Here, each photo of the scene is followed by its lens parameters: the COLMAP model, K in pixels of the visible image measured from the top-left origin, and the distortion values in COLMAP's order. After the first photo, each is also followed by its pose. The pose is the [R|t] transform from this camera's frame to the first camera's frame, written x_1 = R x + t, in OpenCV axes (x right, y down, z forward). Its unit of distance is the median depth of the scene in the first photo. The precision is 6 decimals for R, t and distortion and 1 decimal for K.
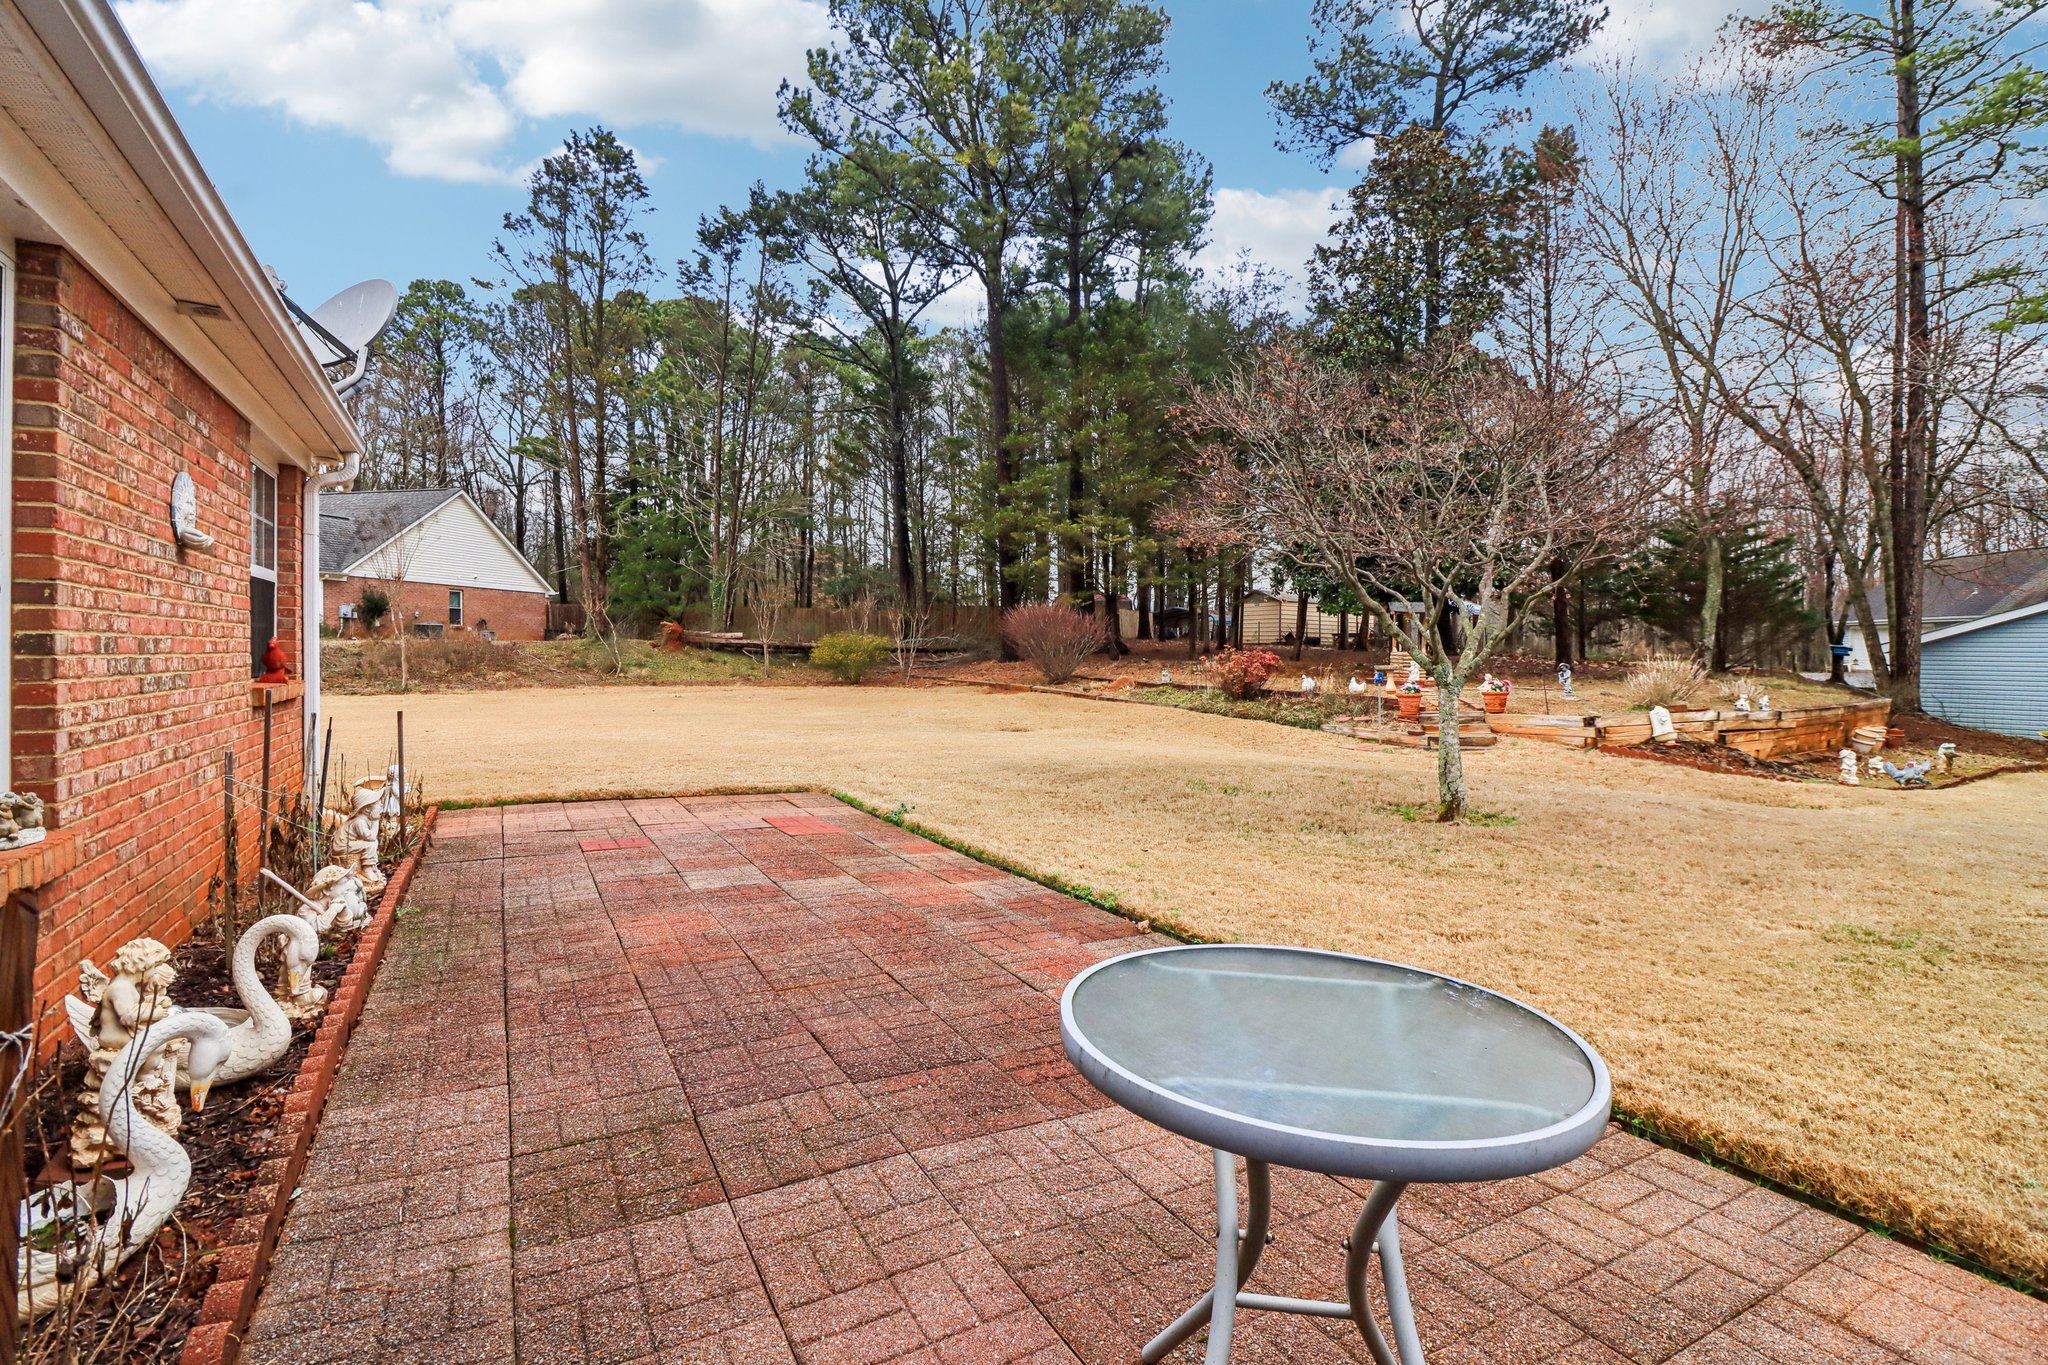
lens RADIAL K [[951.0, 0, 1033.3], [0, 951.0, 652.4], [0, 0, 1]] dist [-0.002182, -0.012051]
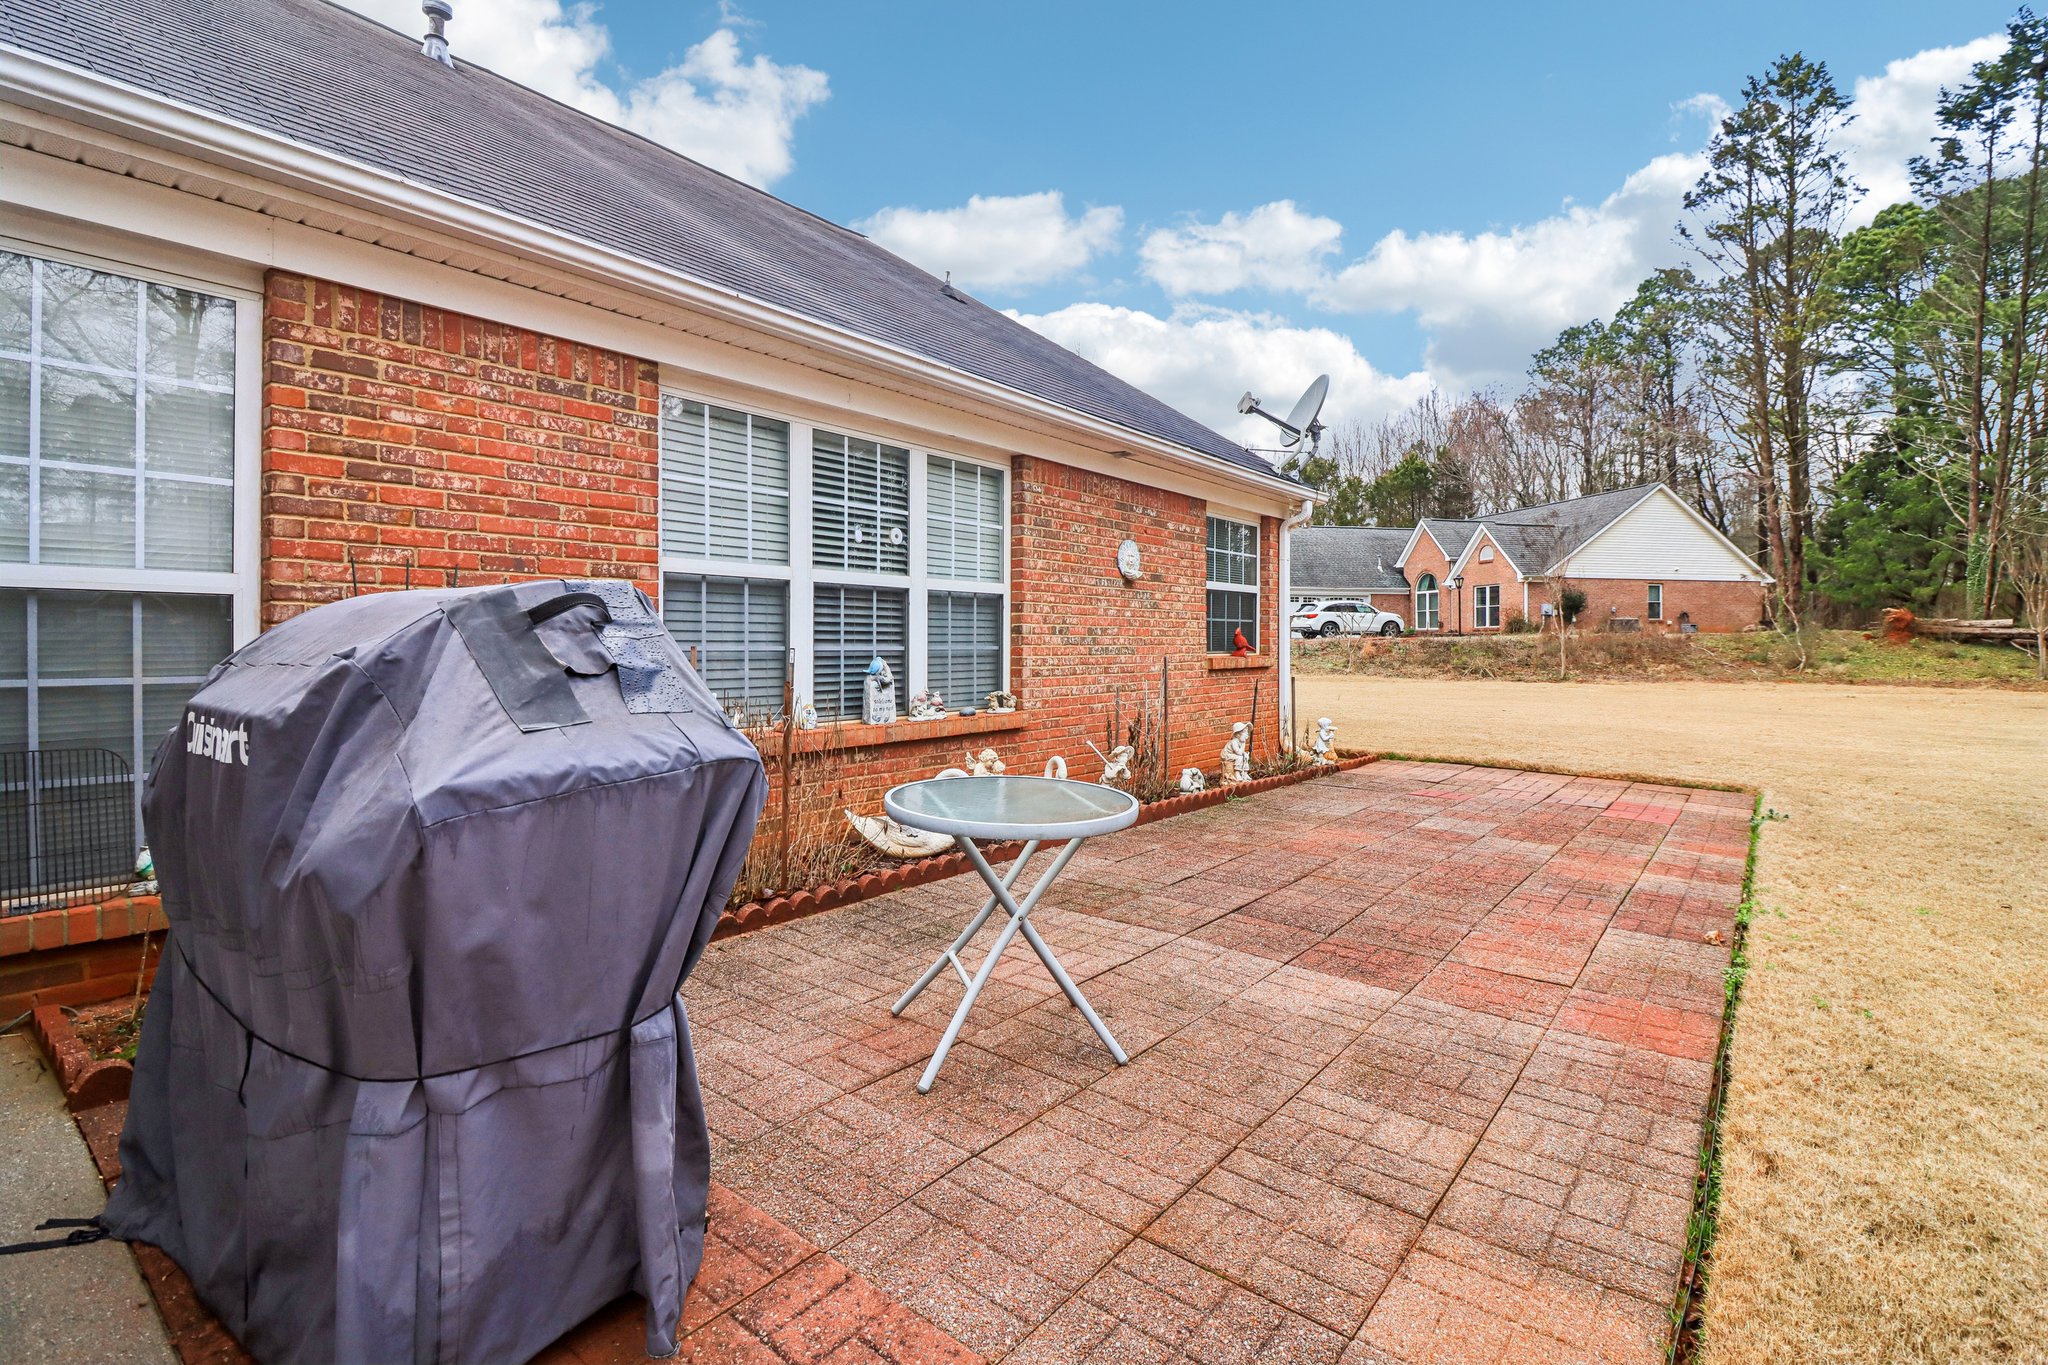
lens RADIAL K [[951.0, 0, 1033.3], [0, 951.0, 652.4], [0, 0, 1]] dist [-0.002182, -0.012051]
pose [[0.382251, 0.005879, -0.924040, 0.088374], [-0.001542, 0.999982, 0.005724, 0.002679], [0.924057, -0.000763, 0.382253, 0.010777]]
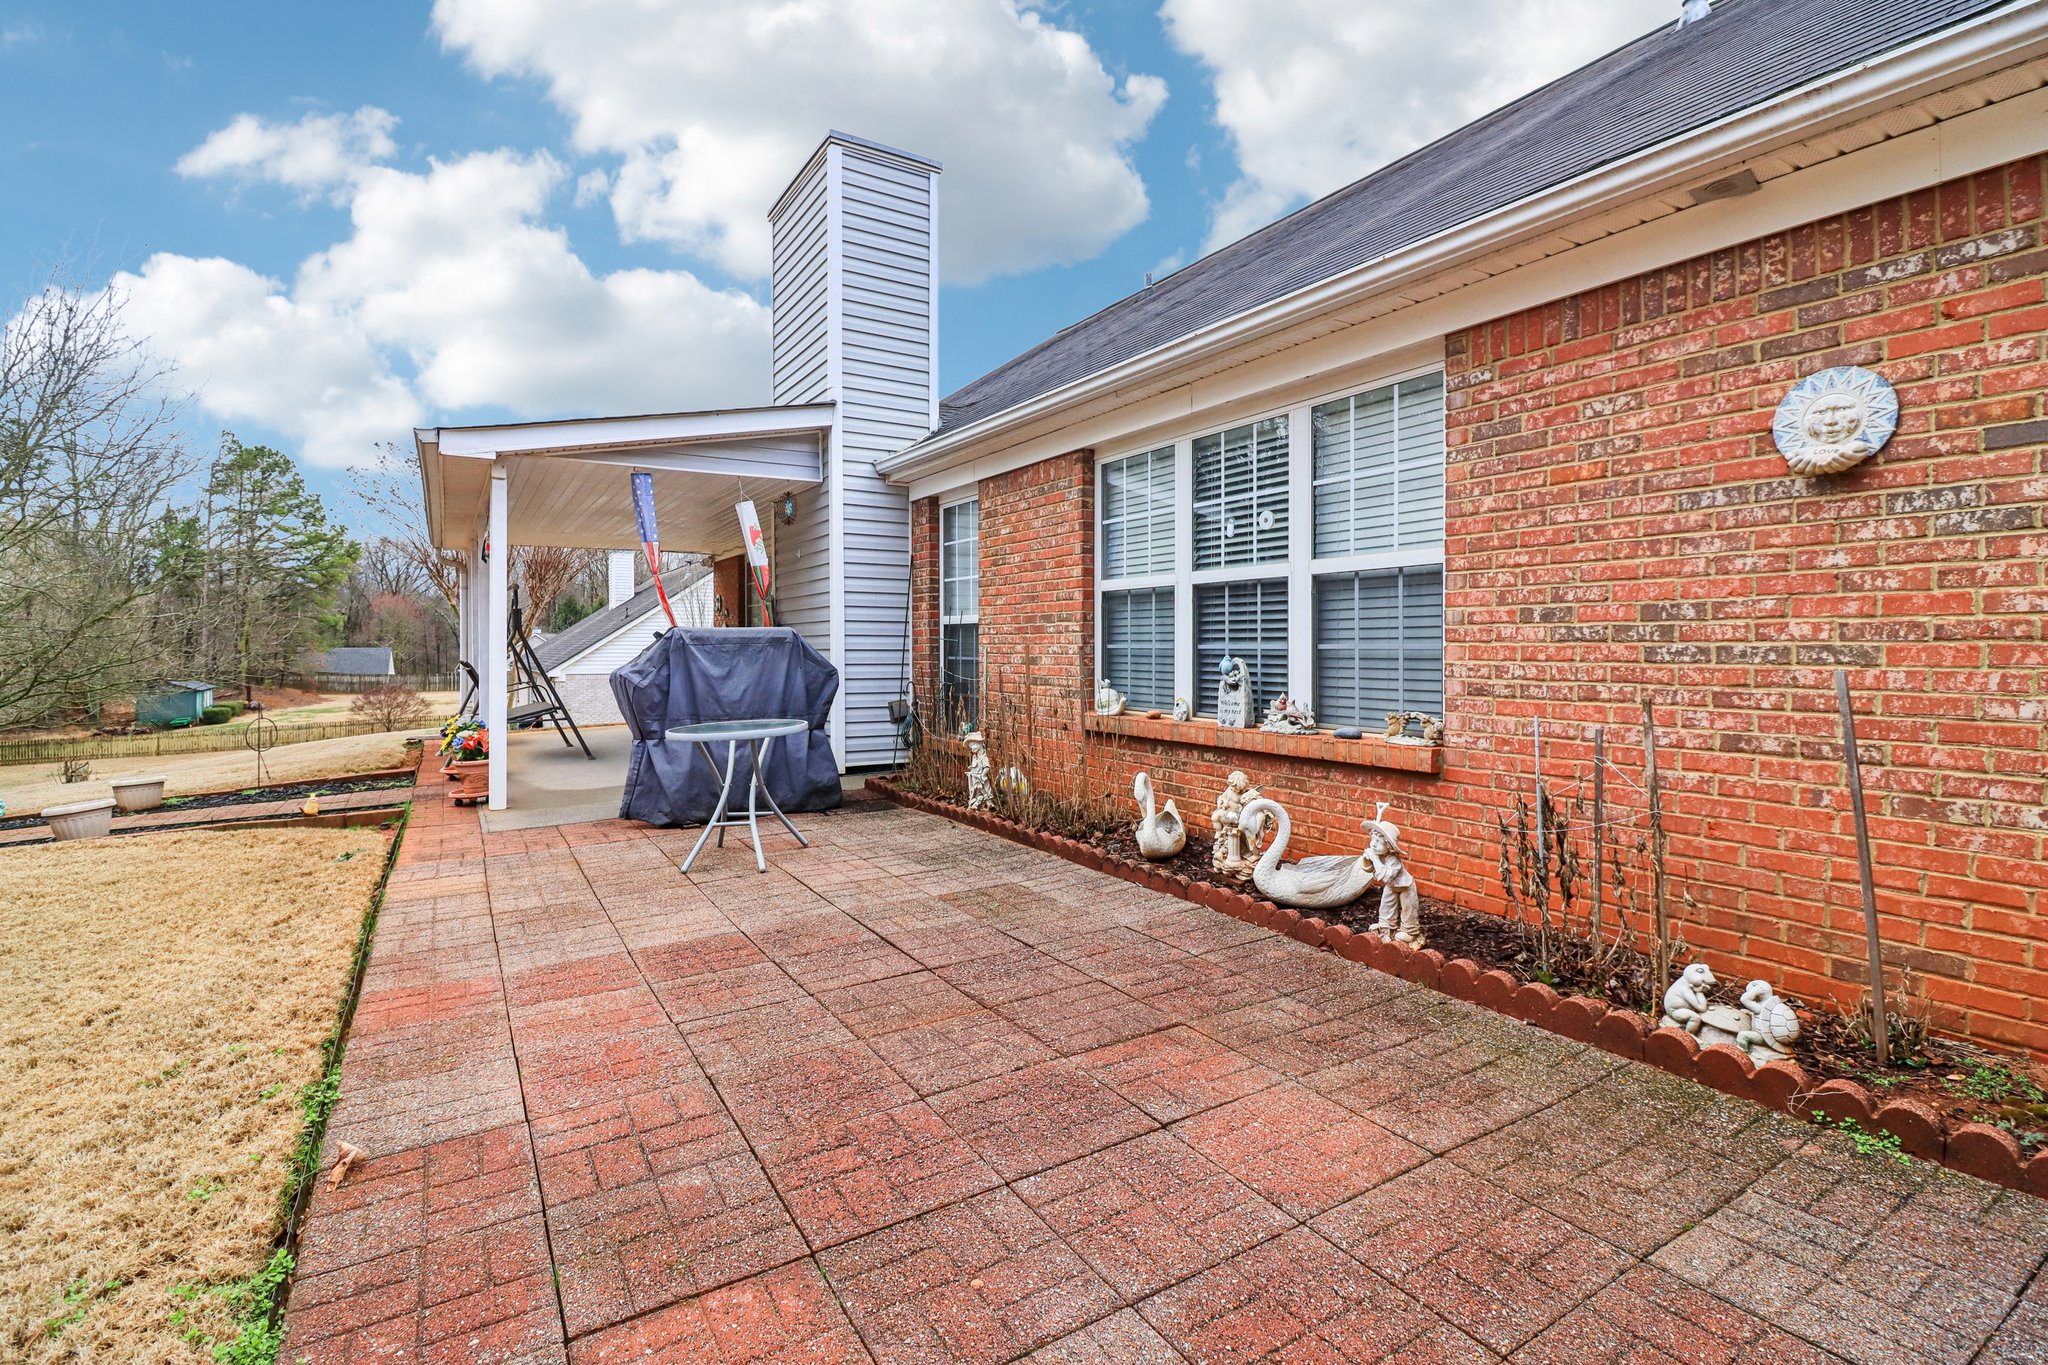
lens RADIAL K [[951.0, 0, 1033.3], [0, 951.0, 652.4], [0, 0, 1]] dist [-0.002182, -0.012051]
pose [[-0.999194, 0.003538, -0.039978, -0.028685], [0.003136, 0.999944, 0.010112, 0.002206], [0.040011, 0.009978, -0.999149, 0.192141]]
